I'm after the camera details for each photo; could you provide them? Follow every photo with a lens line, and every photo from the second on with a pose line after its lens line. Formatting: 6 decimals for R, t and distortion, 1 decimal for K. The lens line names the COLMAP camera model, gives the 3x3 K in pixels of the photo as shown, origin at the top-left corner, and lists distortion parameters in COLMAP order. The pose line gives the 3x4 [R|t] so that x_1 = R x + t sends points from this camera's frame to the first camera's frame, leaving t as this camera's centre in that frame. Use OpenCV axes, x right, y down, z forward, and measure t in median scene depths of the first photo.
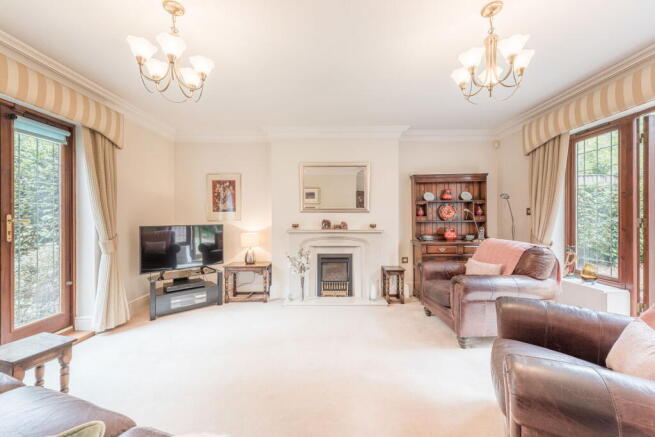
lens RADIAL K [[260.4, 0, 331.6], [0, 260.4, 218.3], [0, 0, 1]] dist [0.009140, -0.001028]
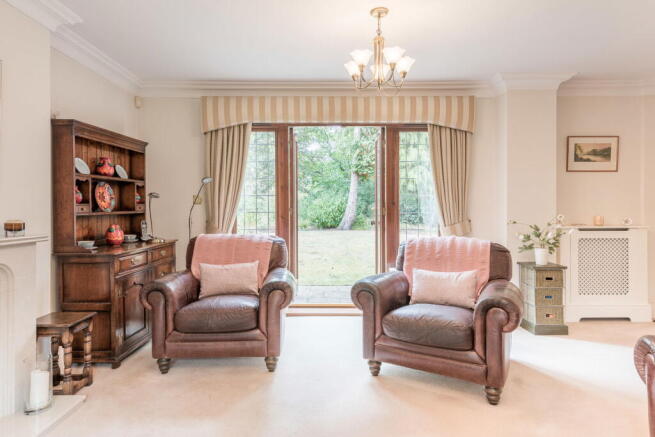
lens RADIAL K [[386.9, 0, 326.1], [0, 386.9, 212.8], [0, 0, 1]] dist [-0.002060, 0.000218]
pose [[-0.010666, -0.009911, 0.999894, -0.437481], [-0.002466, 0.999948, 0.009886, 0.000771], [-0.999940, -0.002360, -0.010690, 0.557650]]
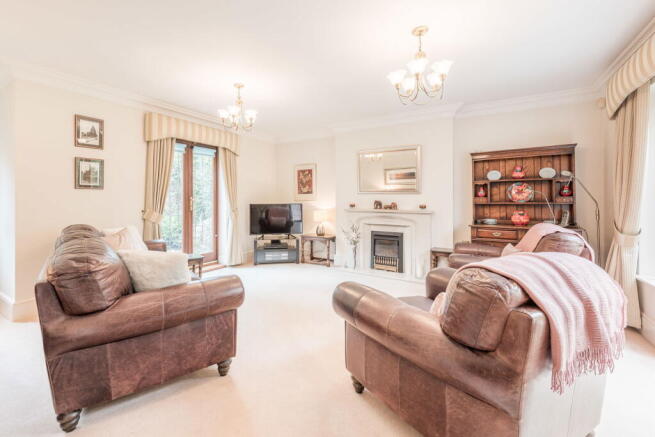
lens RADIAL K [[282.1, 0, 308.7], [0, 282.1, 199.0], [0, 0, 1]] dist [0.013504, -0.001035]
pose [[0.837326, 0.002918, -0.546697, 0.402910], [-0.002761, 0.999996, 0.001108, -0.001709], [0.546698, 0.000582, 0.837330, -0.177347]]
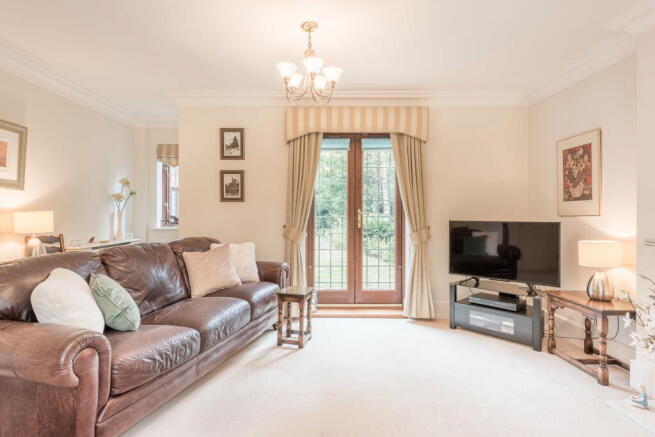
lens RADIAL K [[347.6, 0, 323.0], [0, 347.6, 215.0], [0, 0, 1]] dist [0.010378, -0.001029]
pose [[-0.004097, 0.010156, -0.999940, 0.403121], [-0.001578, 0.999947, 0.010162, -0.000832], [0.999990, 0.001619, -0.004081, 0.479674]]
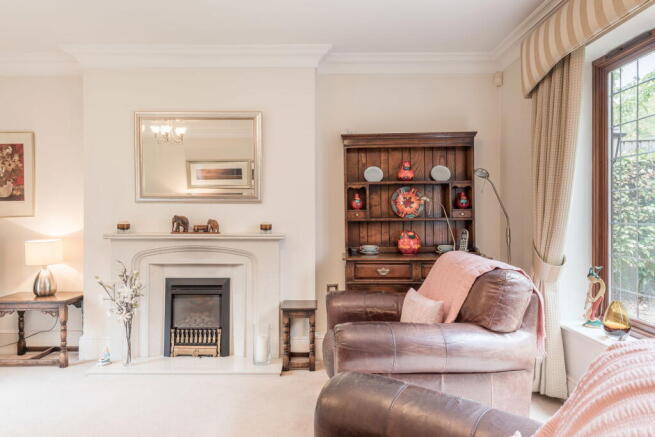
lens RADIAL K [[441.7, 0, 322.0], [0, 441.7, 211.9], [0, 0, 1]] dist [0.012408, -0.003715]
pose [[0.999950, 0.002476, -0.009677, 0.295085], [-0.002500, 0.999994, -0.002449, -0.001502], [0.009671, 0.002473, 0.999950, 0.076108]]
